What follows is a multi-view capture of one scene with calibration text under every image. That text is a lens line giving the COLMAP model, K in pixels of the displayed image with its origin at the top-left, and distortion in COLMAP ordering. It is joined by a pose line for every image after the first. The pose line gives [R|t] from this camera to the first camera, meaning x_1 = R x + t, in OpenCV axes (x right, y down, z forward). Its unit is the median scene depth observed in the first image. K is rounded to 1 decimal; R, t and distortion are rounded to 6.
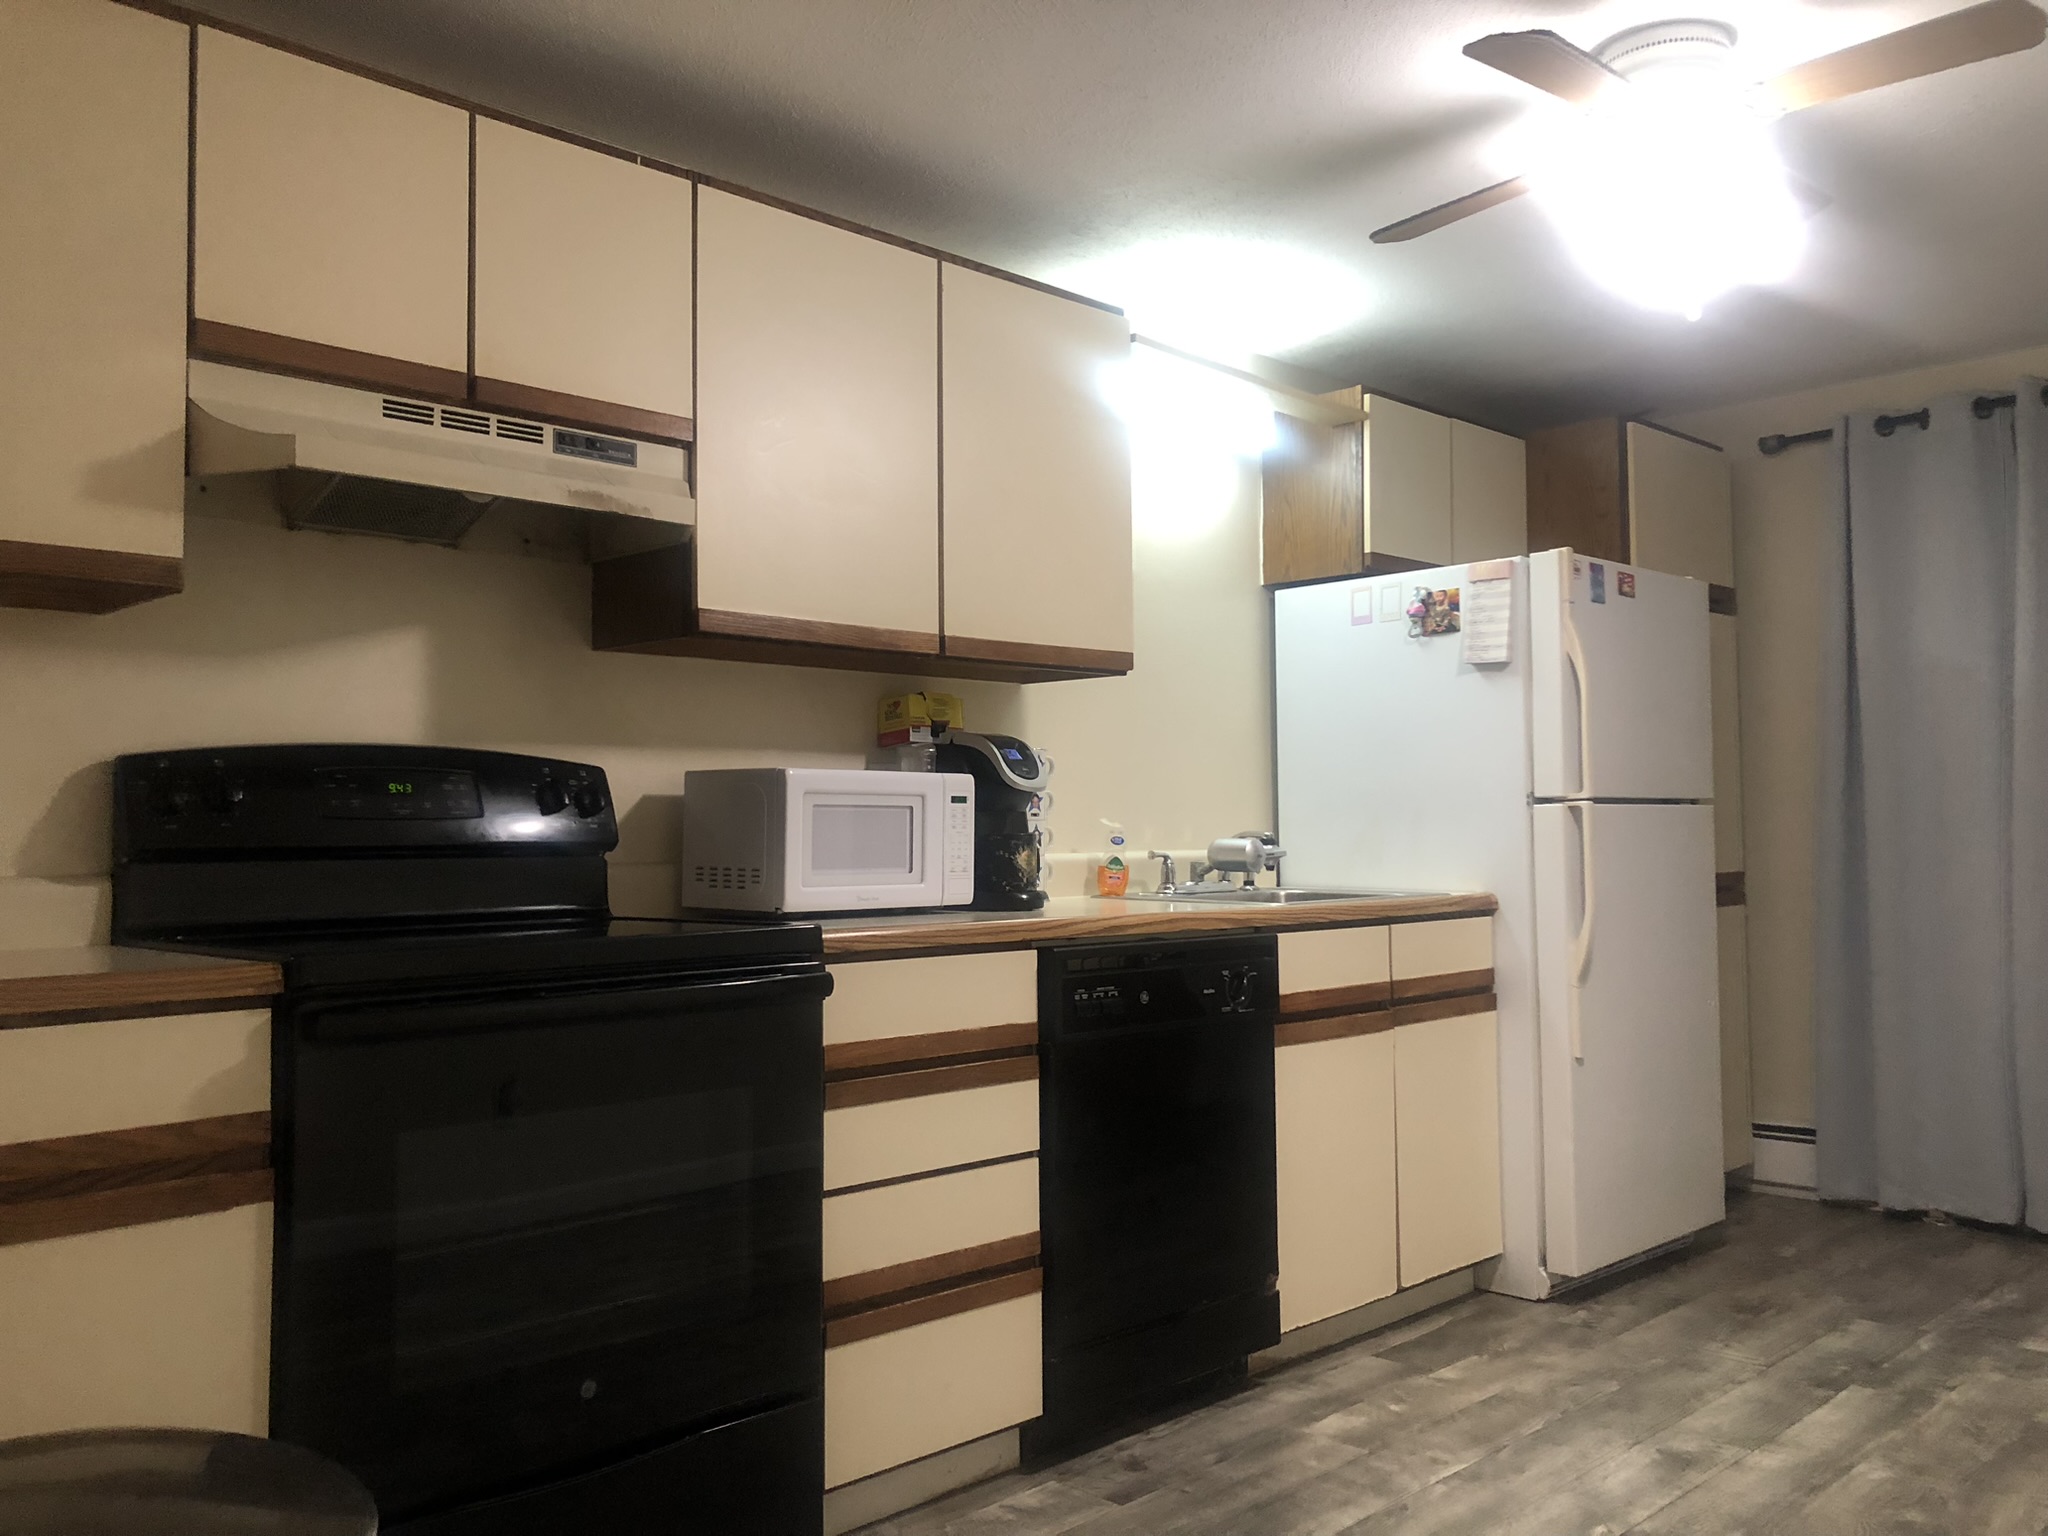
lens RADIAL K [[1669.4, 0, 1022.0], [0, 1669.4, 770.3], [0, 0, 1]] dist [0.011171, 0.004694]
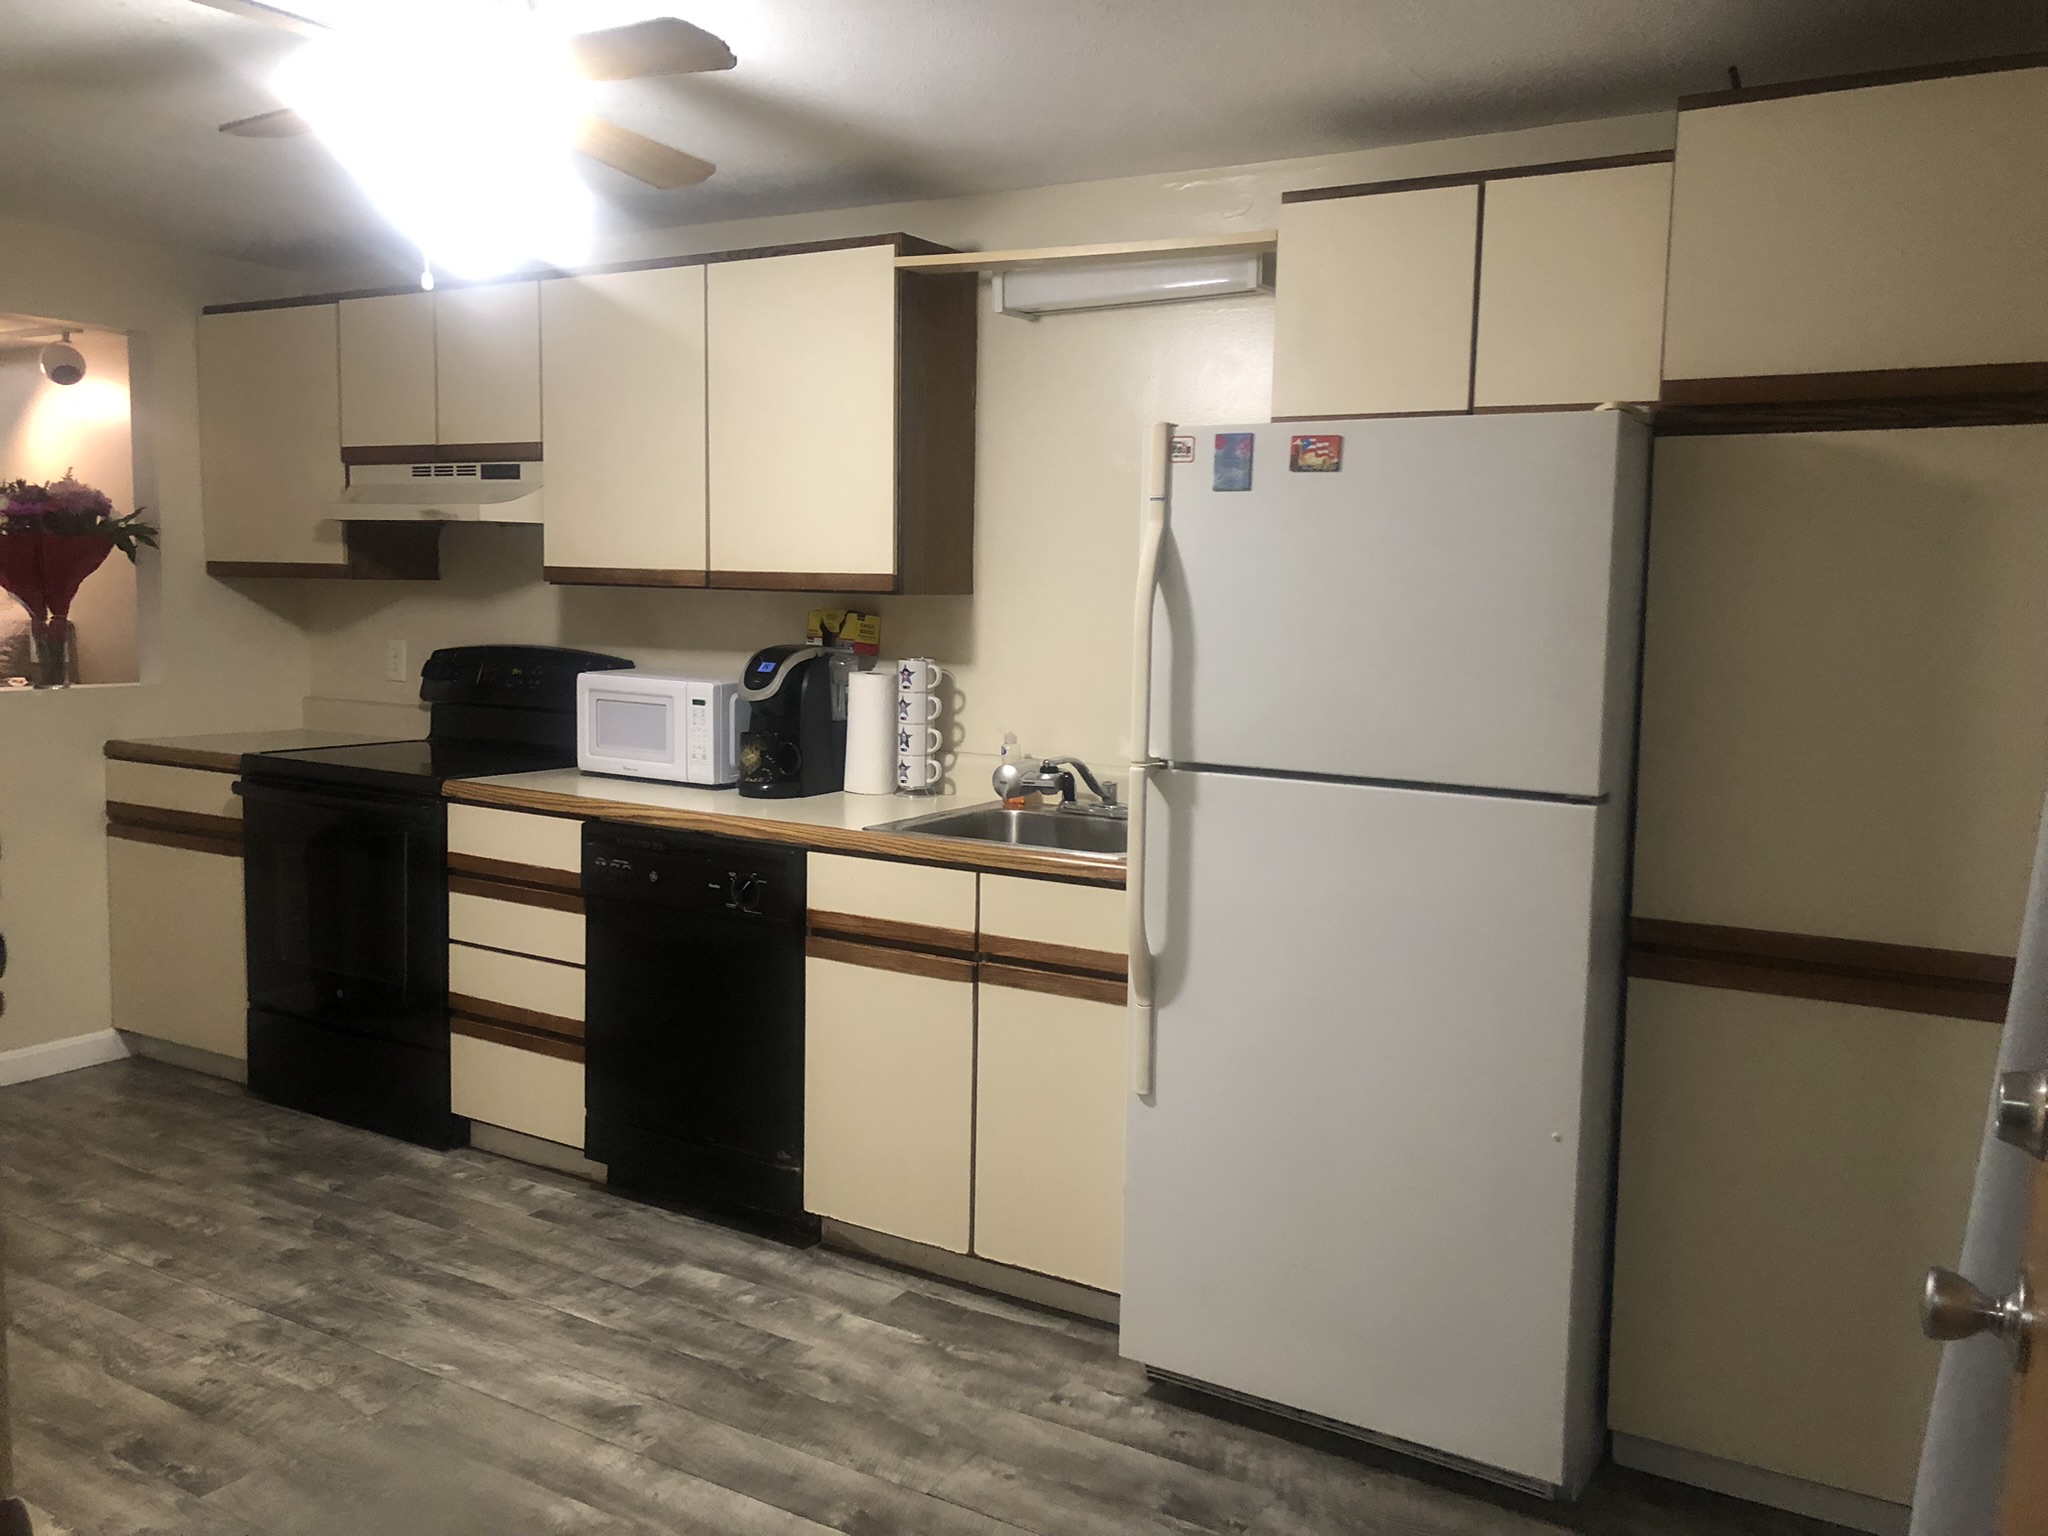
lens RADIAL K [[1669.4, 0, 1021.2], [0, 1669.4, 766.3], [0, 0, 1]] dist [0.011171, 0.004694]
pose [[0.246946, 0.123967, -0.961067, 1.361275], [0.013706, 0.991237, 0.131381, -0.106293], [0.968932, -0.045617, 0.243083, 0.998740]]
